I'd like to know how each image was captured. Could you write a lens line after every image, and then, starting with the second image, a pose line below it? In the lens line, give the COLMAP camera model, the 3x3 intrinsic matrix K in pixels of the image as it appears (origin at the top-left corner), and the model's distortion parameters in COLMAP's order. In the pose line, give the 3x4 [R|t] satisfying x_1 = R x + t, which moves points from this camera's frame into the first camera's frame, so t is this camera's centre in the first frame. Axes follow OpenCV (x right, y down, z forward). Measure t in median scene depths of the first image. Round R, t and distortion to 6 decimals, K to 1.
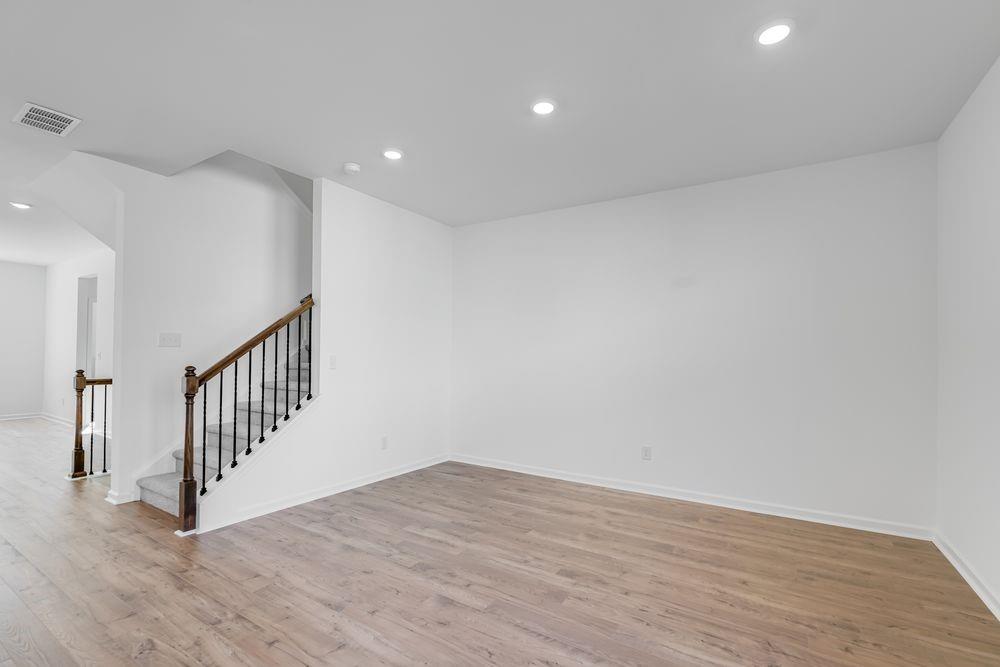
lens RADIAL K [[448.8, 0, 498.3], [0, 448.8, 354.6], [0, 0, 1]] dist [-0.001412, 0.000310]
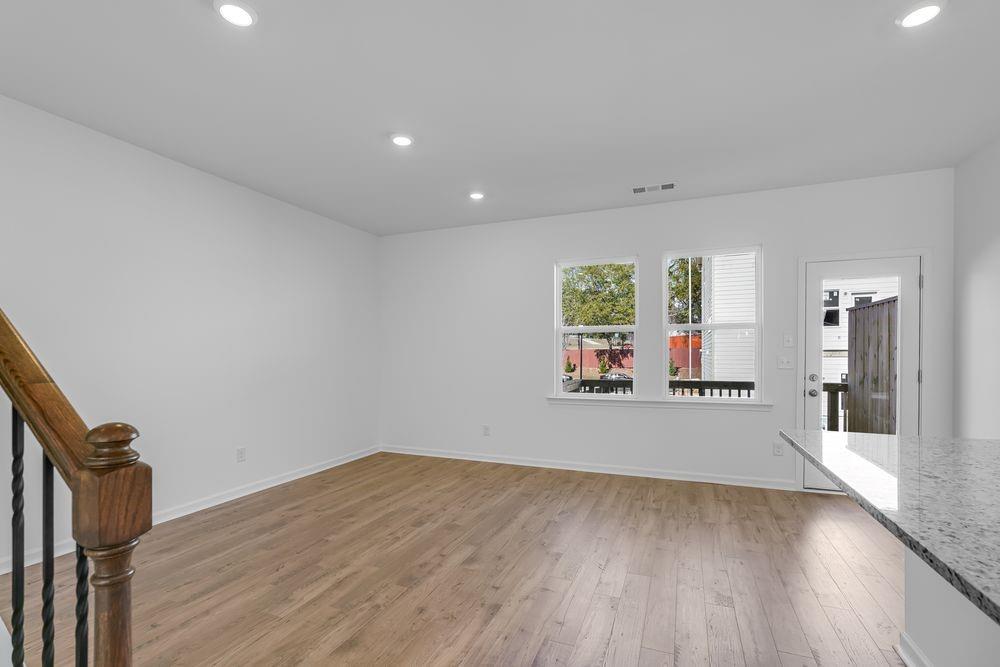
lens RADIAL K [[448.8, 0, 498.3], [0, 448.8, 354.6], [0, 0, 1]] dist [-0.001412, 0.000310]
pose [[-0.175261, -0.008277, 0.984487, -1.008943], [-0.002963, 0.999965, 0.007879, -0.006467], [-0.984518, -0.001536, -0.175279, 0.881201]]
